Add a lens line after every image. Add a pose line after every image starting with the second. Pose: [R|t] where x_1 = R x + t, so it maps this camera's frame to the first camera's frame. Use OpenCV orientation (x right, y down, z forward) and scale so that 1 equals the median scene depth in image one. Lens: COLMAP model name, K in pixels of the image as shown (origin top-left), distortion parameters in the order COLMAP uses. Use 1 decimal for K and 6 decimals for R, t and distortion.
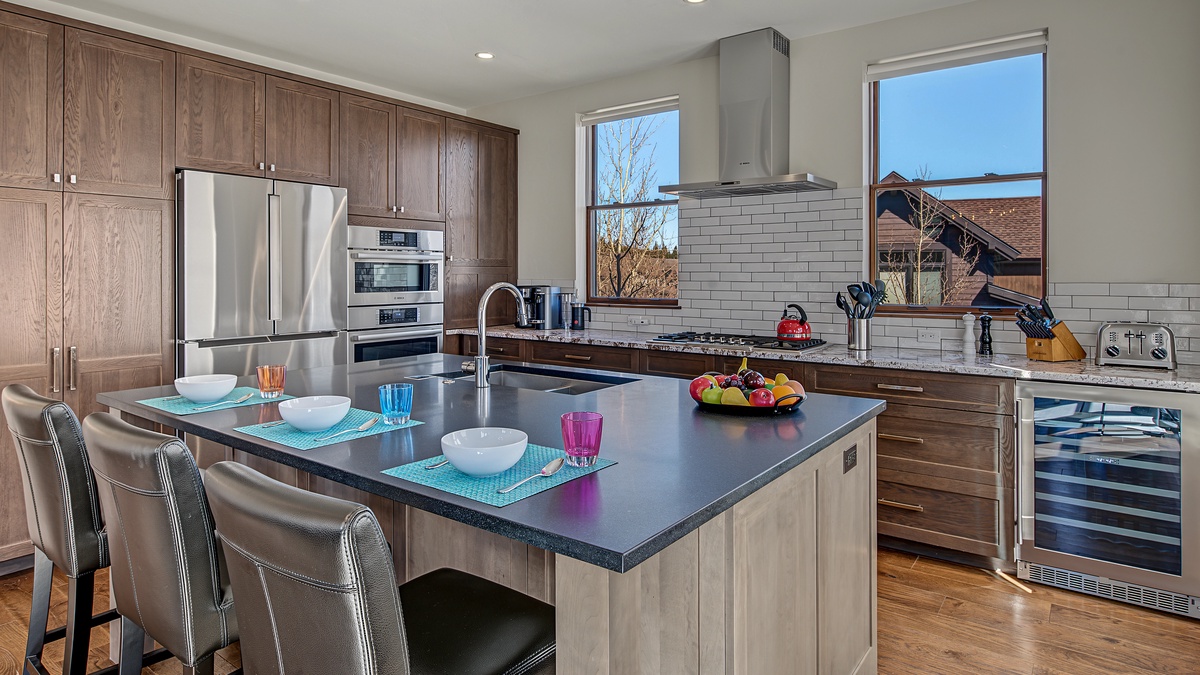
lens RADIAL K [[675.8, 0, 601.7], [0, 675.8, 278.1], [0, 0, 1]] dist [-0.006150, -0.001771]
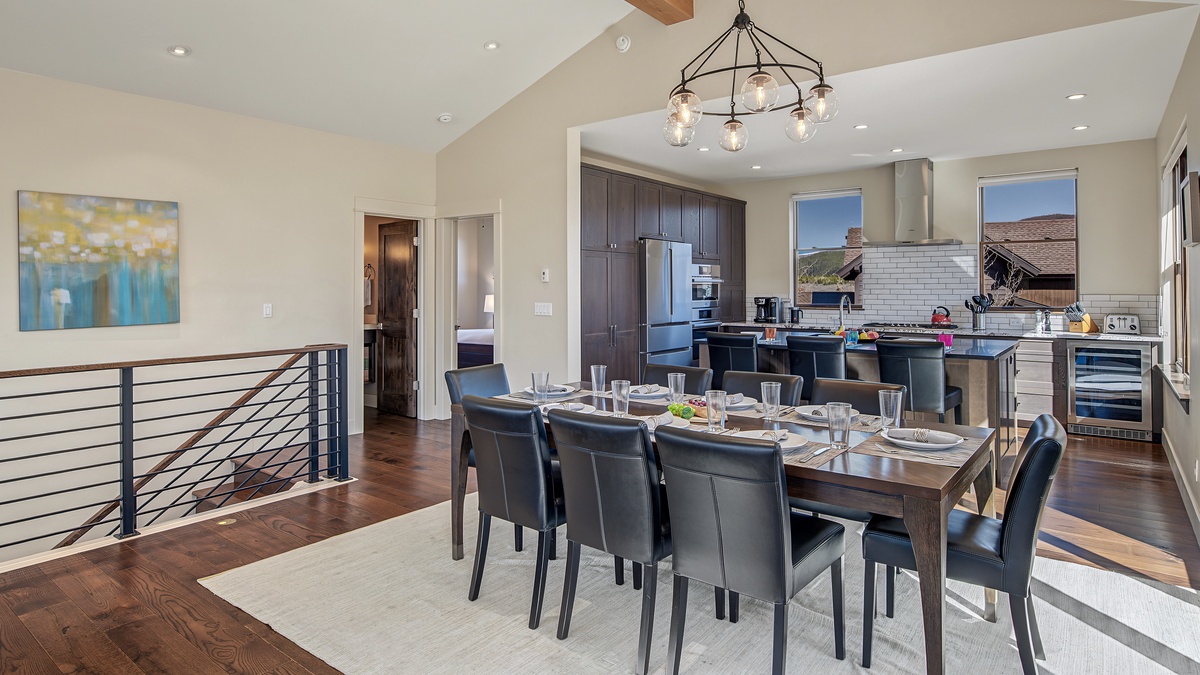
lens RADIAL K [[658.3, 0, 610.0], [0, 658.3, 283.1], [0, 0, 1]] dist [-0.004835, -0.000767]
pose [[0.999900, -0.001611, -0.014040, -0.569969], [0.001413, 0.999899, -0.014113, -0.001569], [0.014061, 0.014092, 0.999802, -0.785269]]
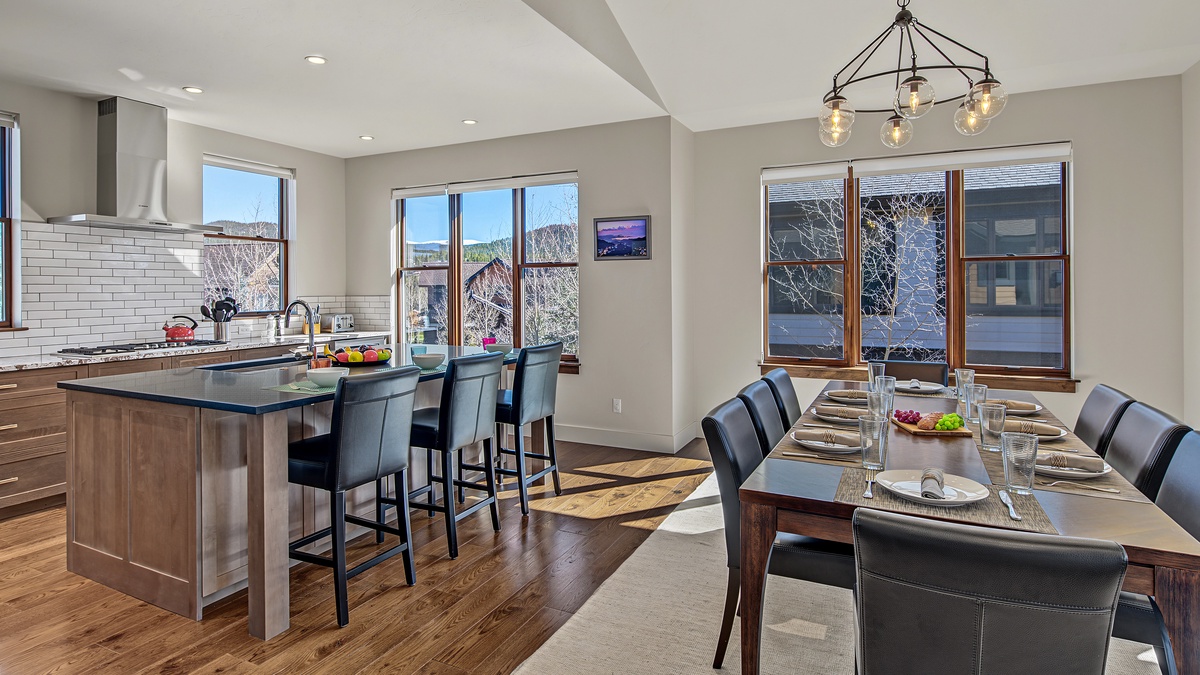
lens RADIAL K [[607.6, 0, 601.5], [0, 607.6, 289.2], [0, 0, 1]] dist [-0.002866, 0.000004]
pose [[-0.181828, -0.000372, 0.983330, -1.026404], [0.012933, 0.999913, 0.002770, -0.007961], [-0.983245, 0.013222, -0.181808, 0.351514]]
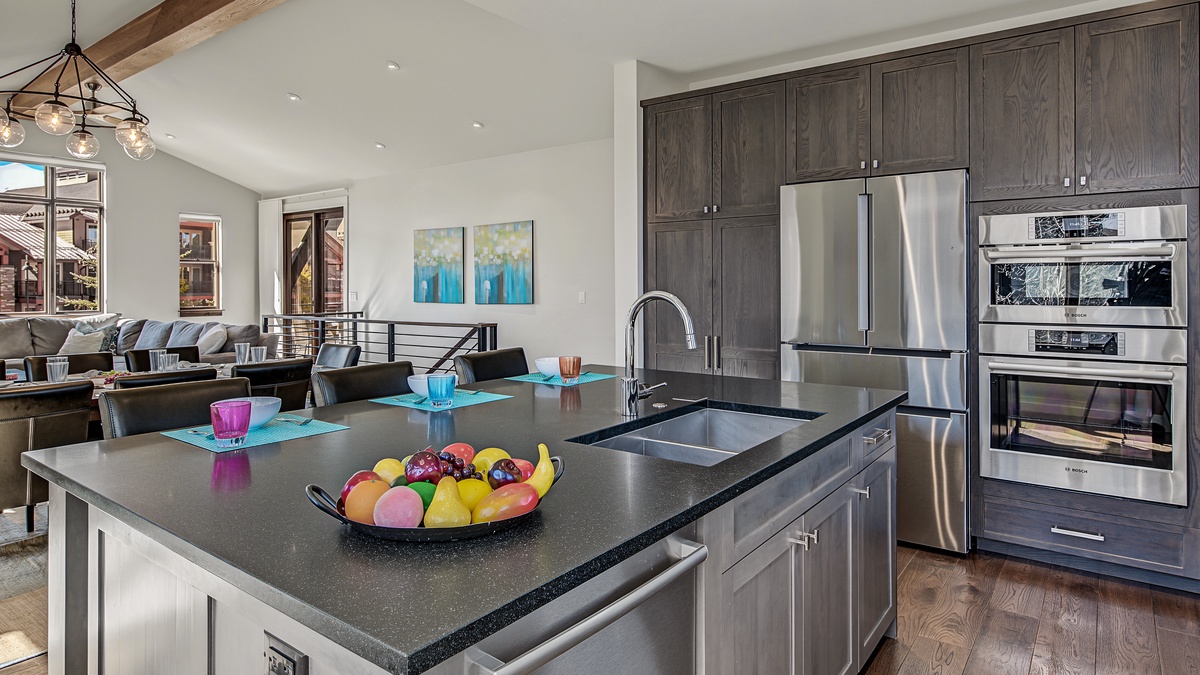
lens RADIAL K [[675.8, 0, 601.7], [0, 675.8, 278.1], [0, 0, 1]] dist [-0.006150, -0.001771]
pose [[-0.006223, -0.008707, -0.999943, 0.390734], [-0.003702, 0.999955, -0.008684, 0.000020], [0.999974, 0.003647, -0.006255, 0.584544]]
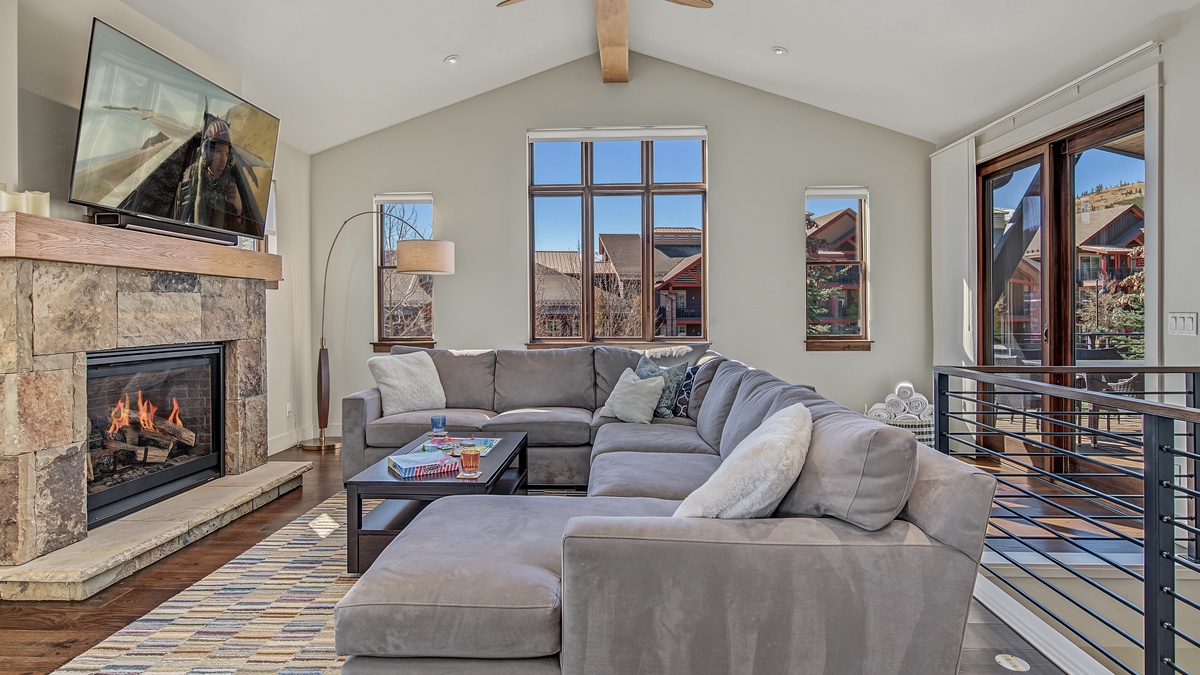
lens RADIAL K [[614.5, 0, 605.3], [0, 614.5, 313.6], [0, 0, 1]] dist [-0.000233, 0.000962]
pose [[-0.828087, 0.006896, -0.560558, -0.834772], [0.000427, 0.999932, 0.011670, 0.022314], [0.560600, 0.009424, -0.828033, -0.028709]]
